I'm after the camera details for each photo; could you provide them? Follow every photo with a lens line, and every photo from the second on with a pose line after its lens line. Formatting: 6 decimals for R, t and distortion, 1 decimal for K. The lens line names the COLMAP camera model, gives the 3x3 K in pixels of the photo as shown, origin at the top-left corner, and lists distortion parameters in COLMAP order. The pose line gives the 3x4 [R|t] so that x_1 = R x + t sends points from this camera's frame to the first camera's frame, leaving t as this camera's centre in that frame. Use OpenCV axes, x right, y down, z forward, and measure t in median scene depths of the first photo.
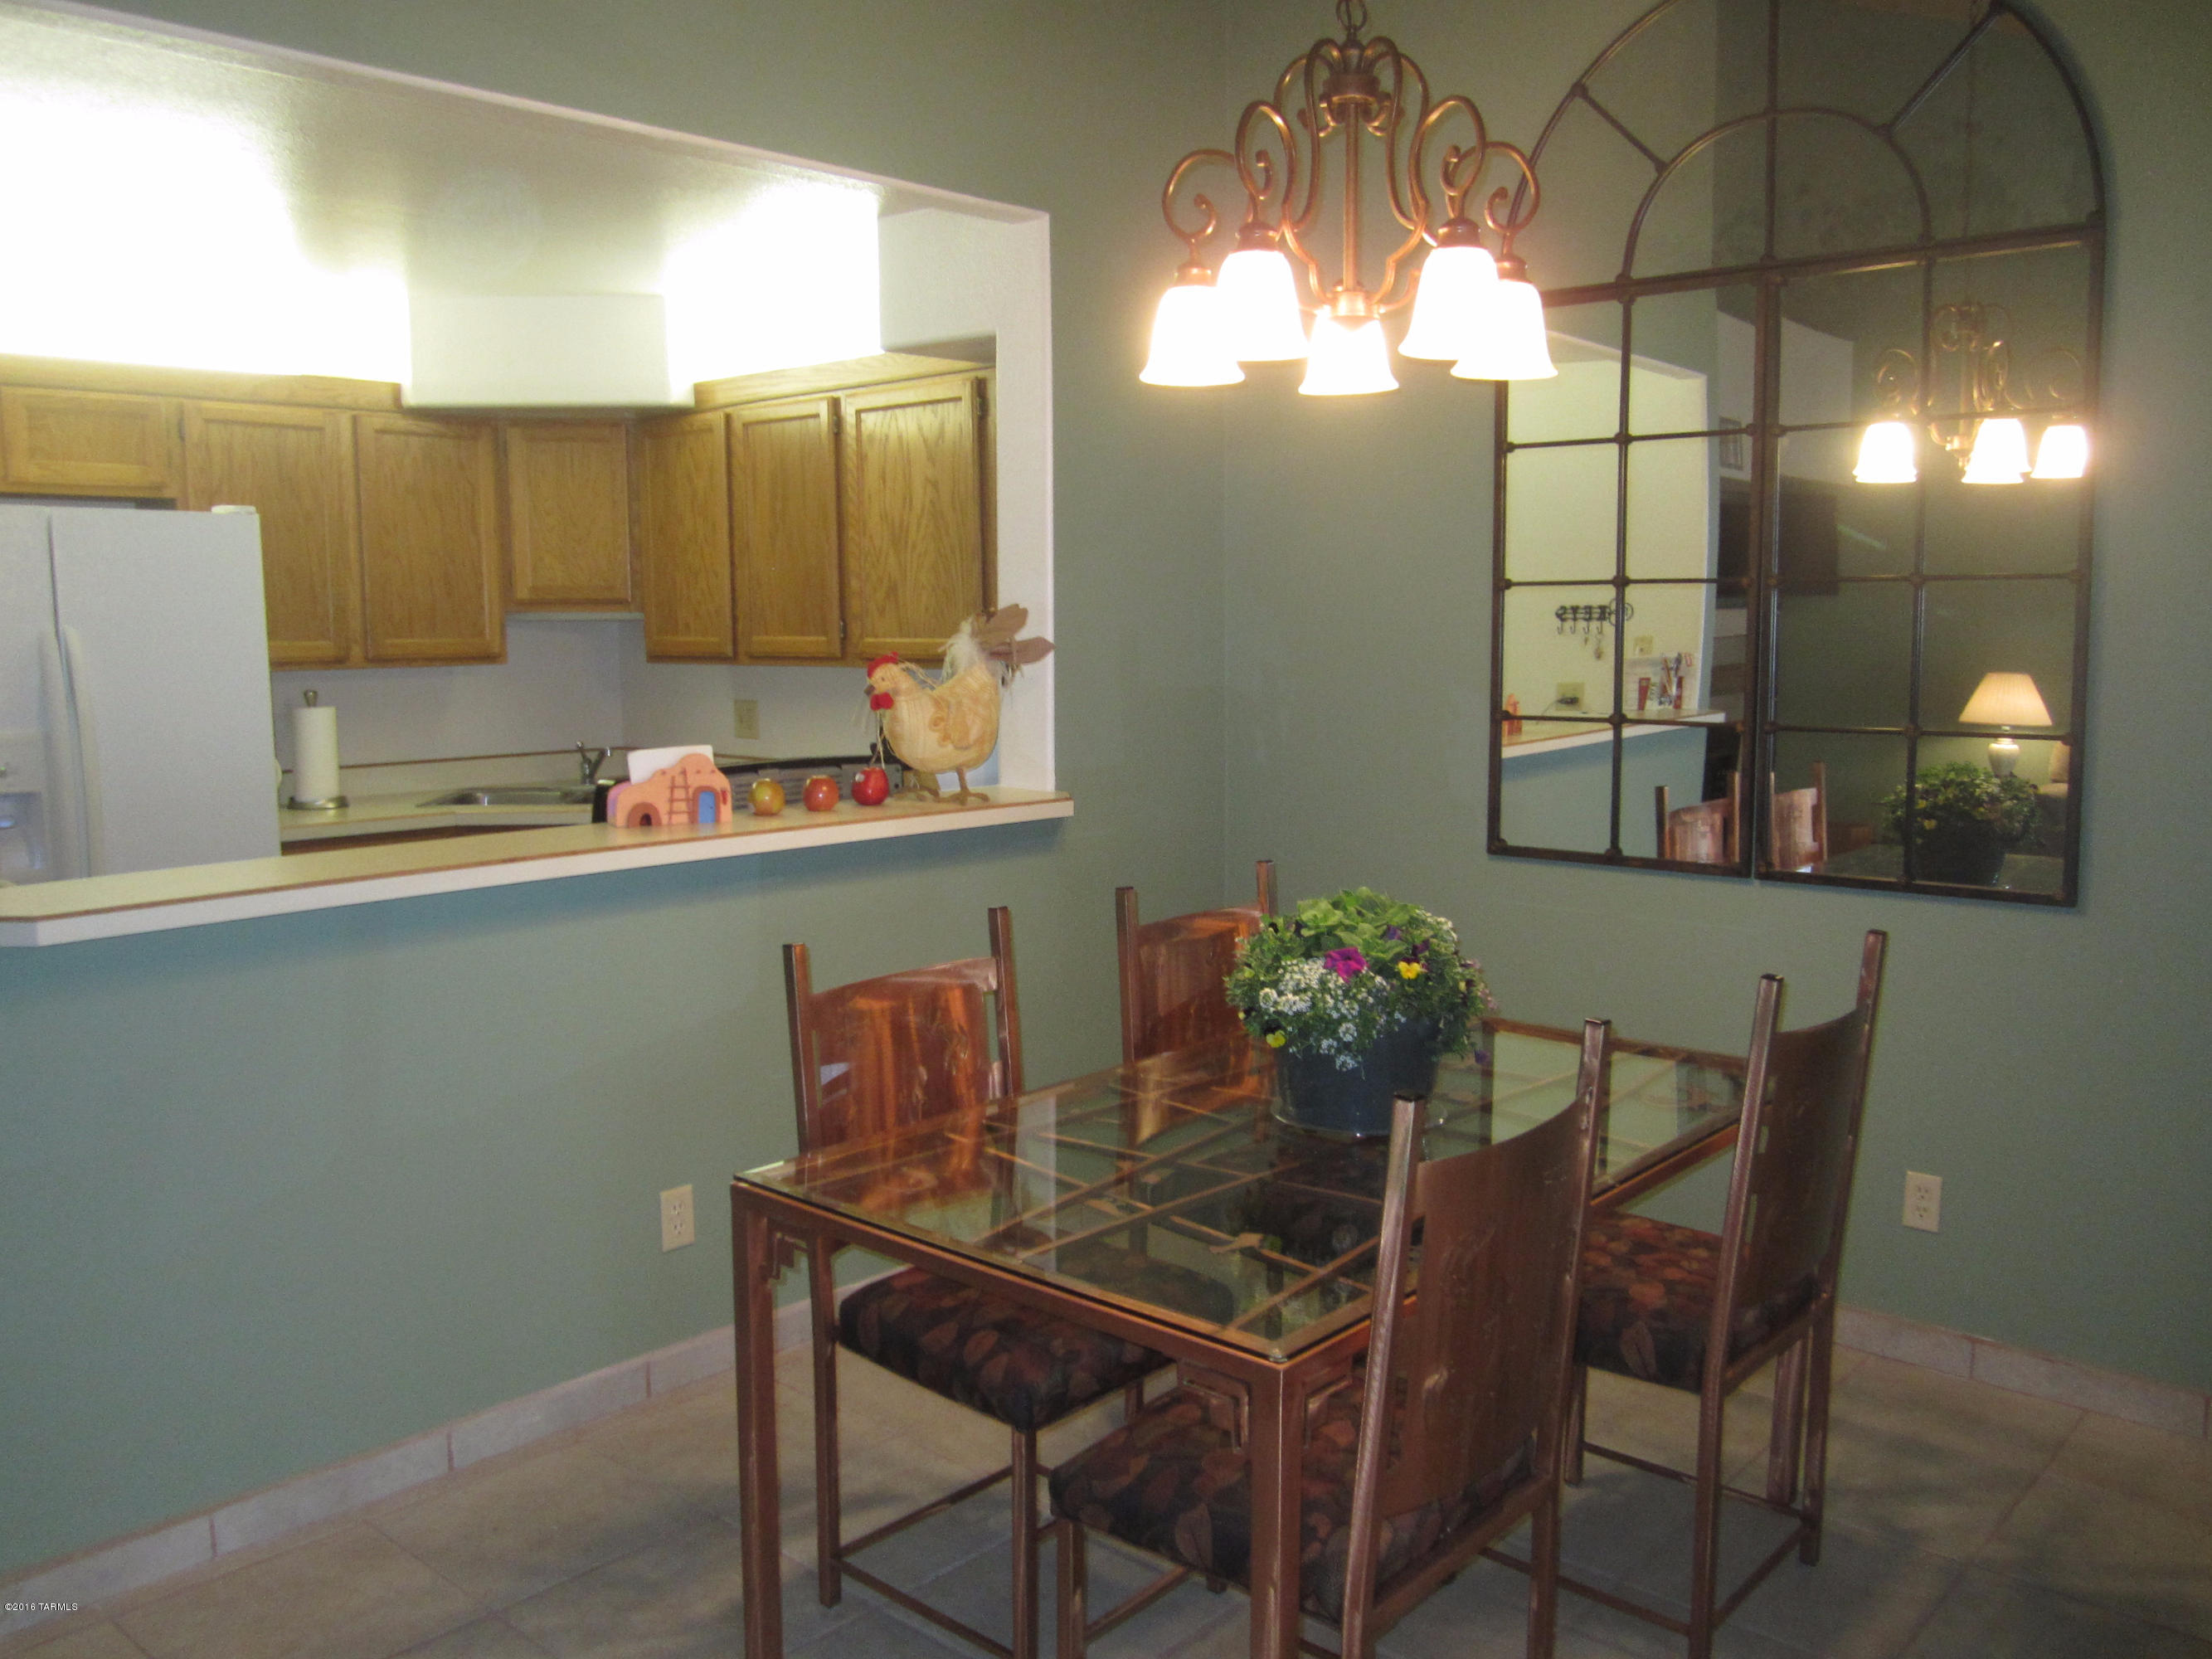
lens RADIAL K [[1815.3, 0, 1106.0], [0, 1815.3, 829.5], [0, 0, 1]] dist [-0.040056, -0.002915]
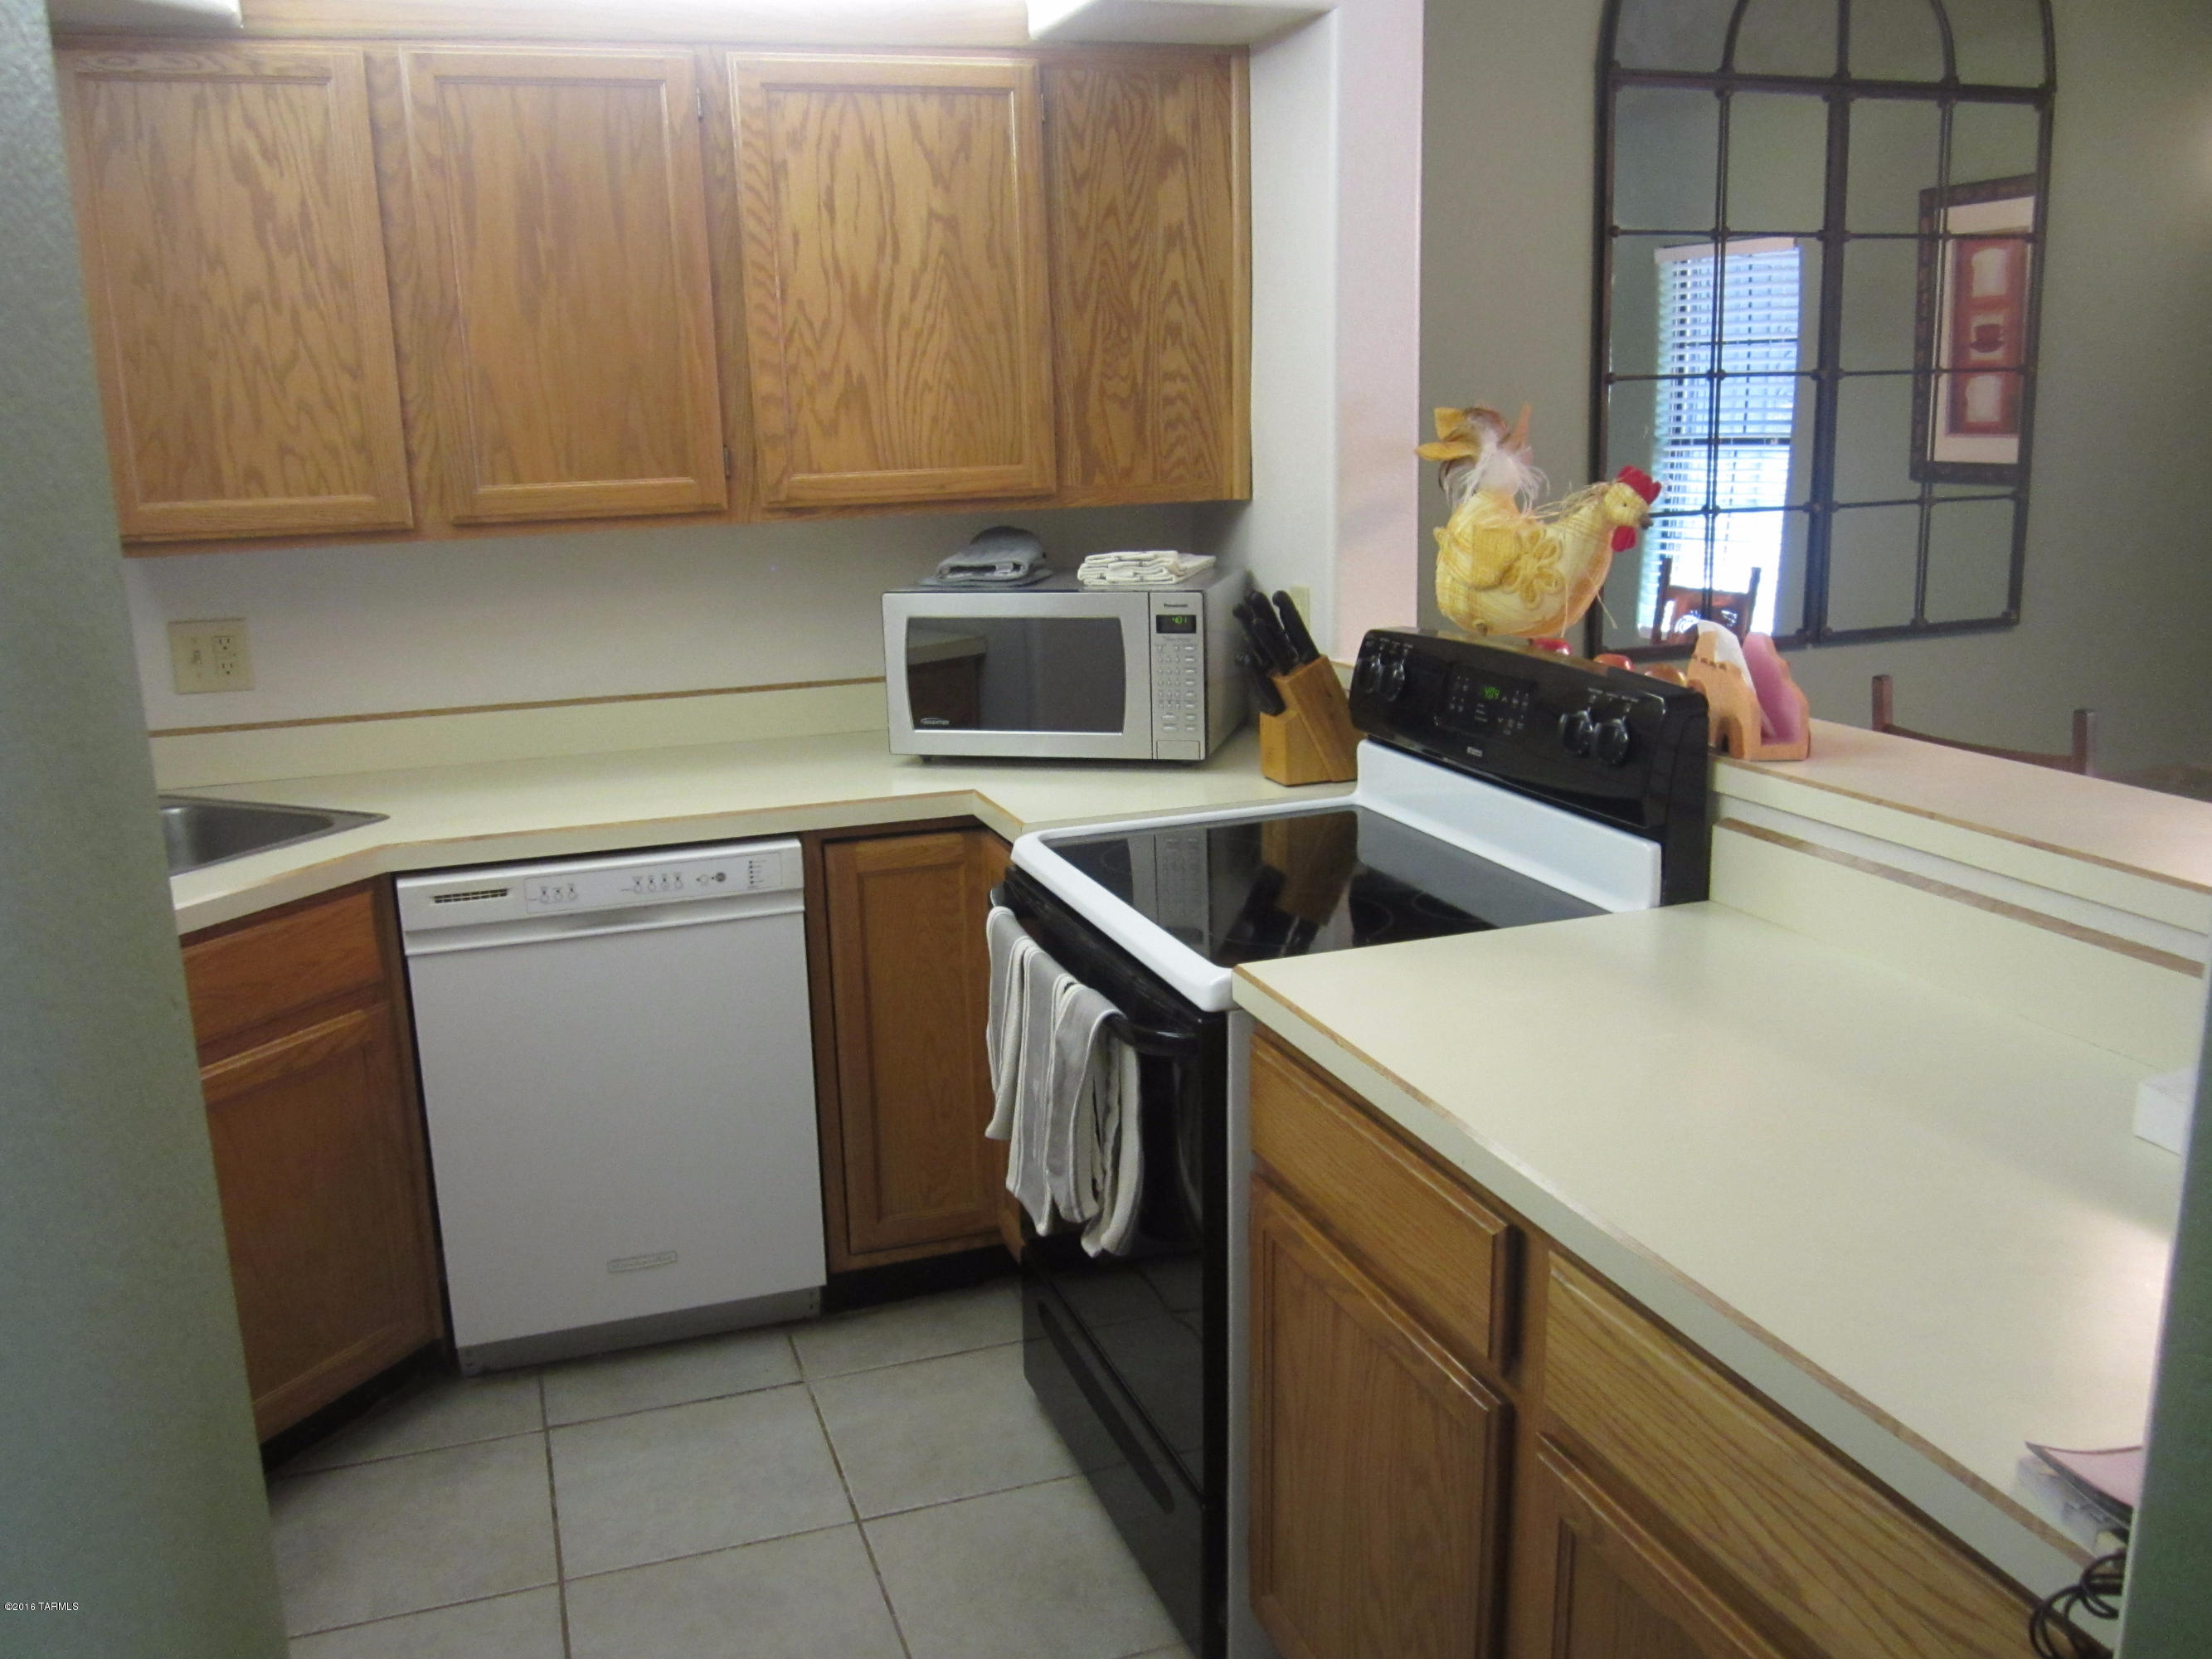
lens RADIAL K [[1815.3, 0, 1106.0], [0, 1815.3, 829.5], [0, 0, 1]] dist [-0.040056, -0.002915]
pose [[0.473679, -0.193192, 0.859247, -0.640566], [0.143655, 0.979526, 0.141042, -0.061391], [-0.868903, 0.056626, 0.491733, 0.636053]]
